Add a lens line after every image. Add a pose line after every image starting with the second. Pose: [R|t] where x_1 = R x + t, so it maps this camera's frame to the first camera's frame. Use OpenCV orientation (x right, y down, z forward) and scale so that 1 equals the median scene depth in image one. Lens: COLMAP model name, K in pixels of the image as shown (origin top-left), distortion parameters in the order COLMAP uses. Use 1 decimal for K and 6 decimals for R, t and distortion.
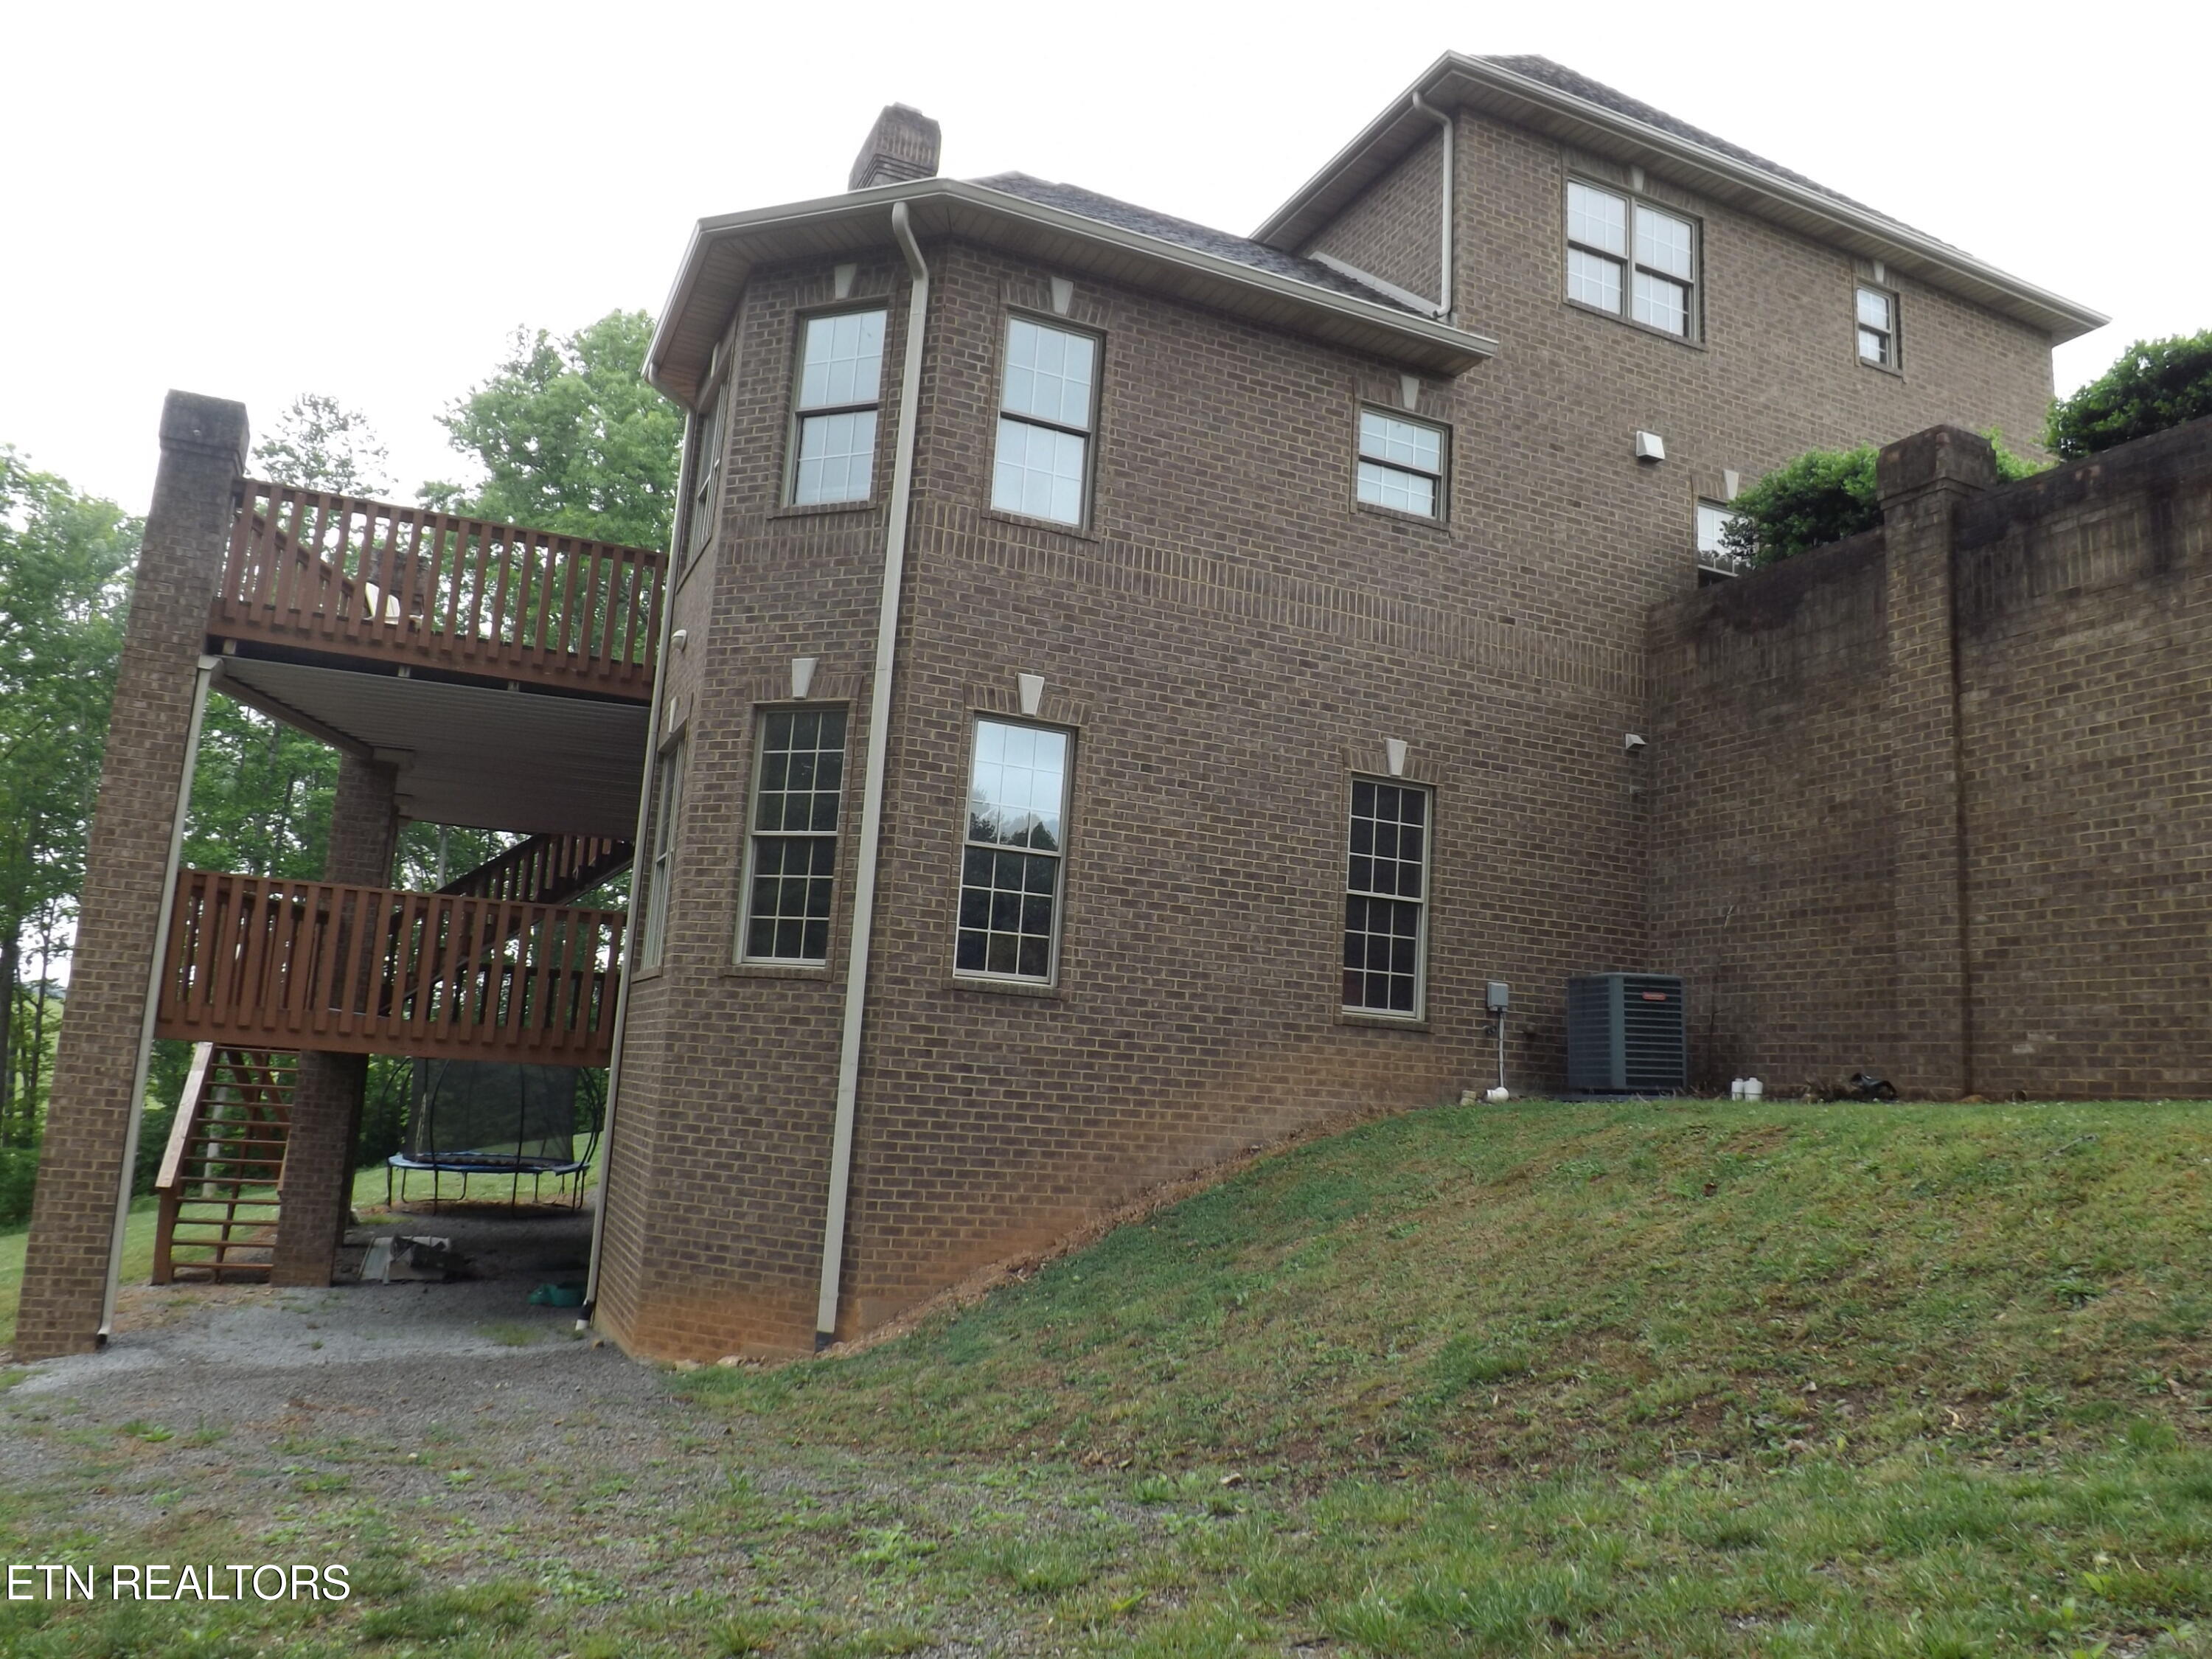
lens RADIAL K [[1566.8, 0, 1112.9], [0, 1566.8, 838.5], [0, 0, 1]] dist [-0.049210, 0.010076]
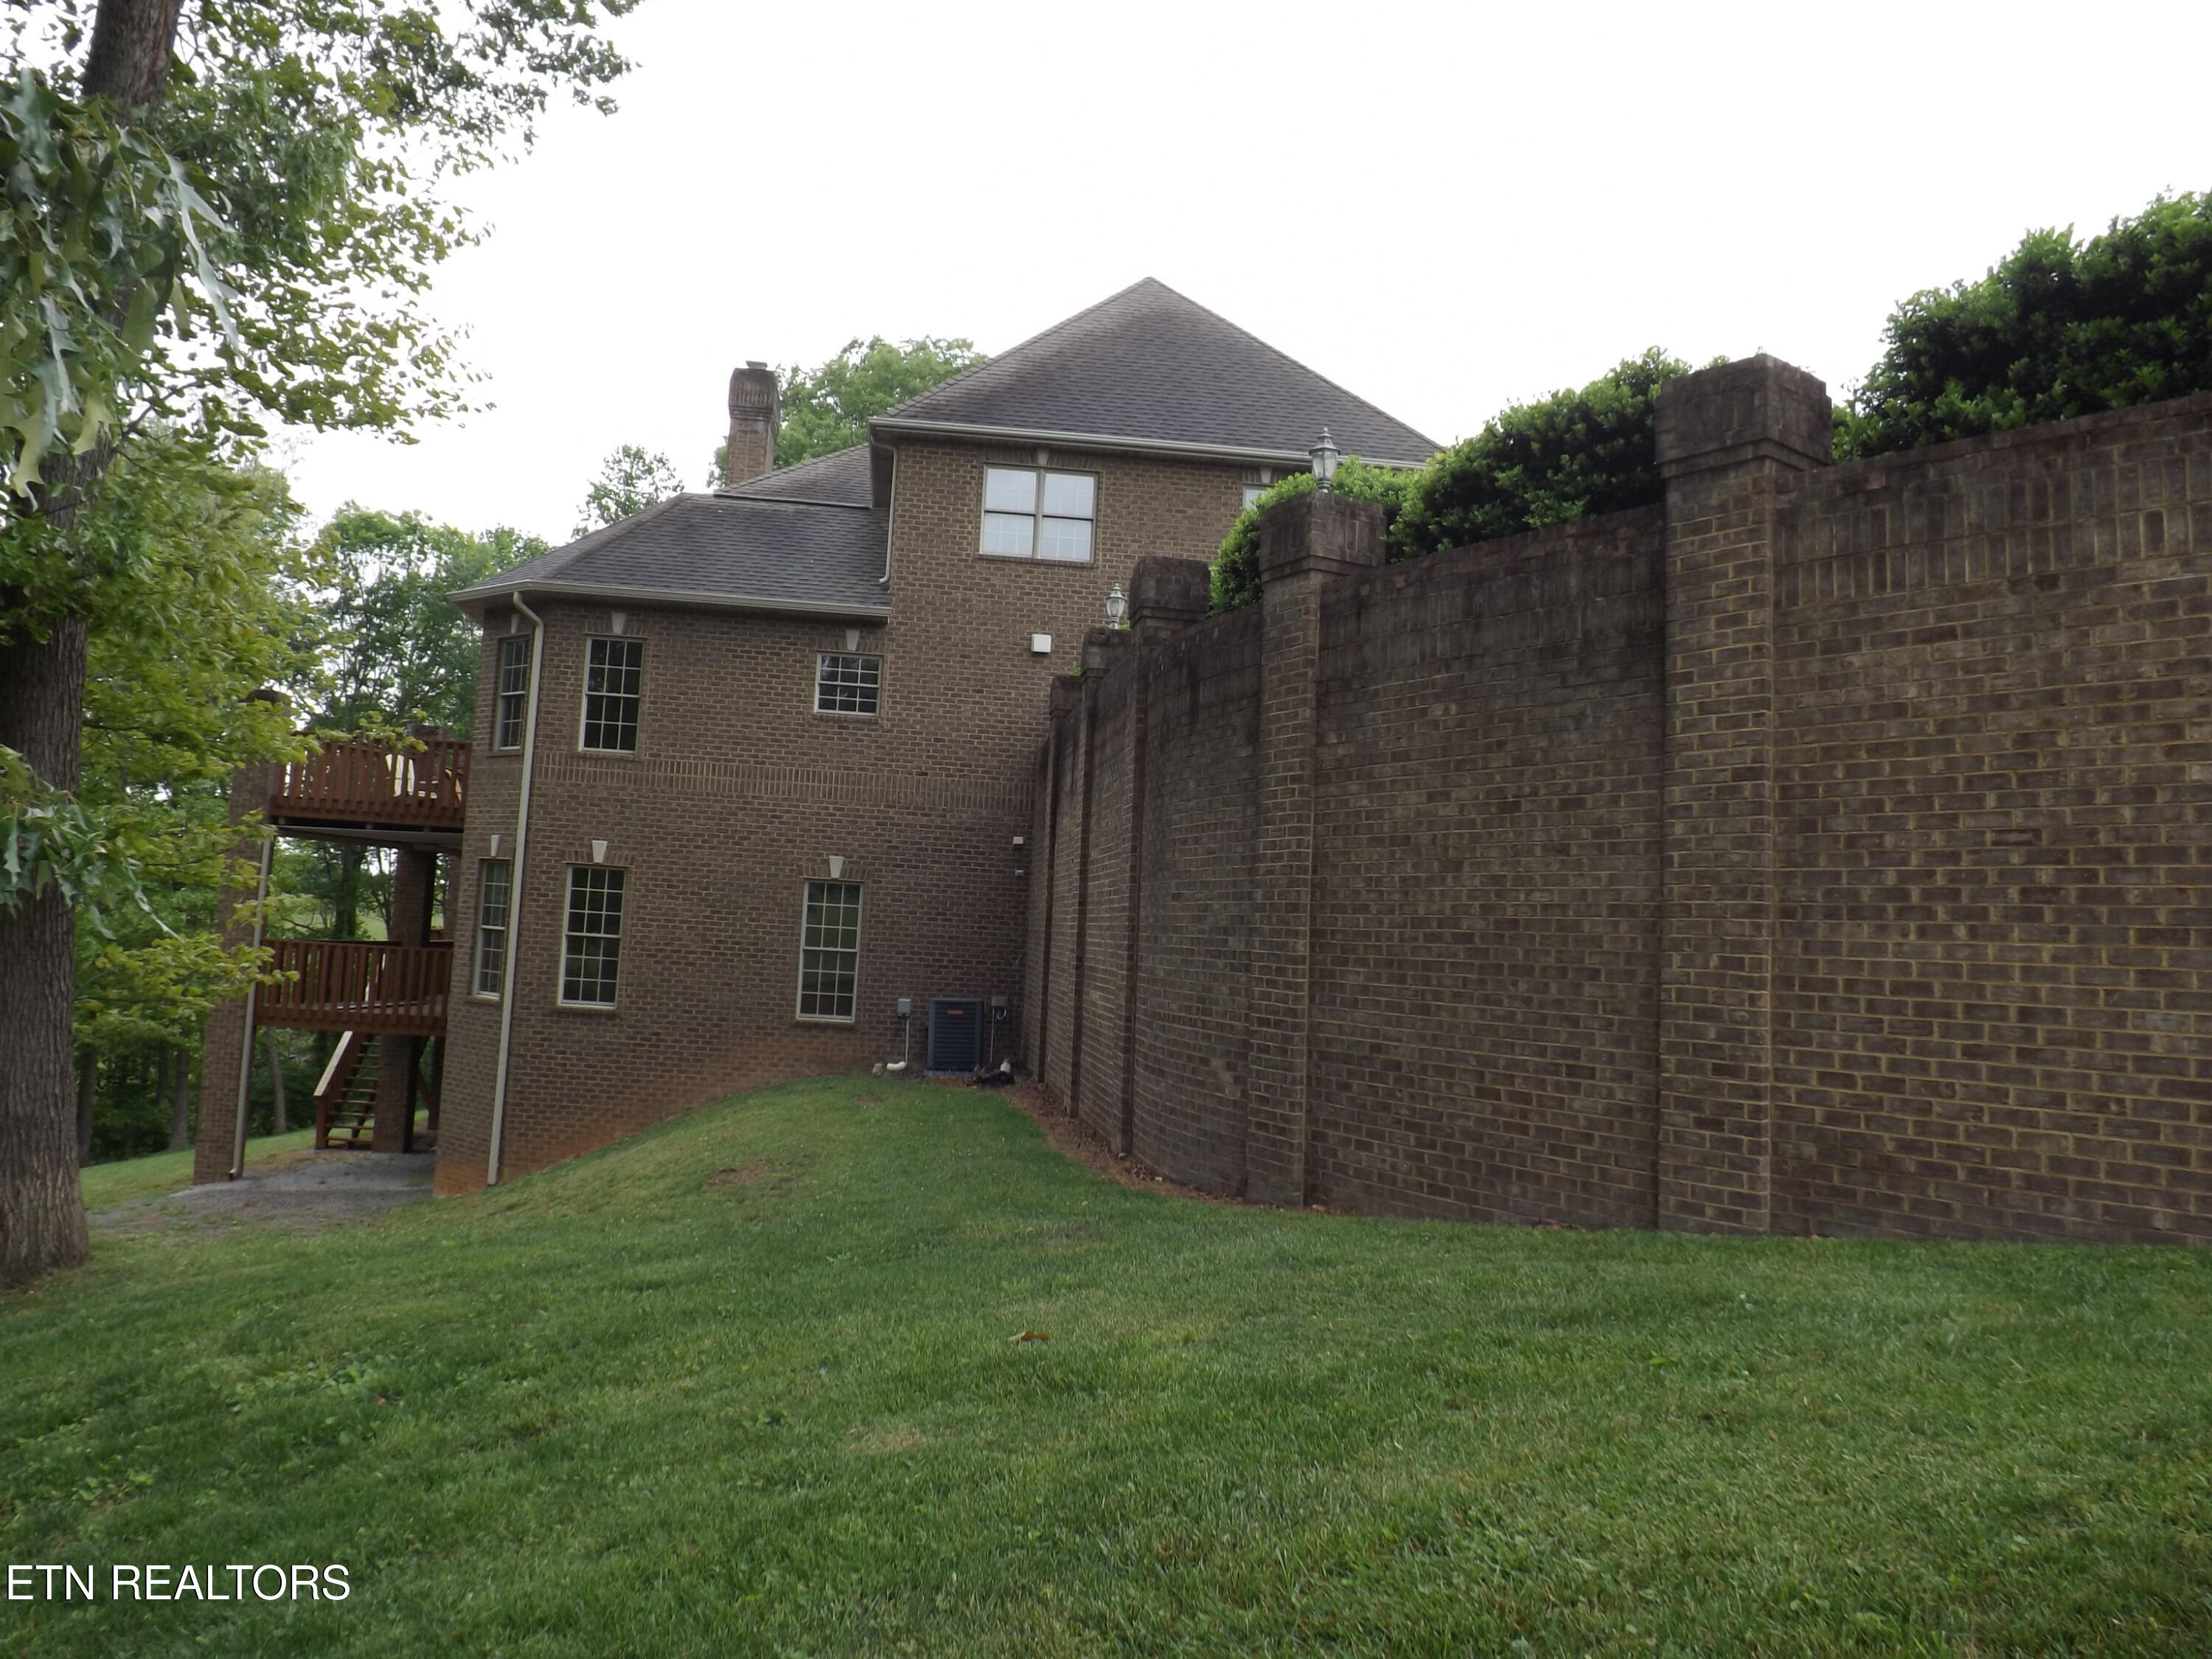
lens RADIAL K [[1566.8, 0, 1099.1], [0, 1566.8, 821.0], [0, 0, 1]] dist [-0.049210, 0.010076]
pose [[0.953342, -0.027462, -0.300642, 0.956542], [0.049089, 0.996702, 0.064620, -0.195524], [0.297876, -0.076363, 0.951545, -0.515281]]
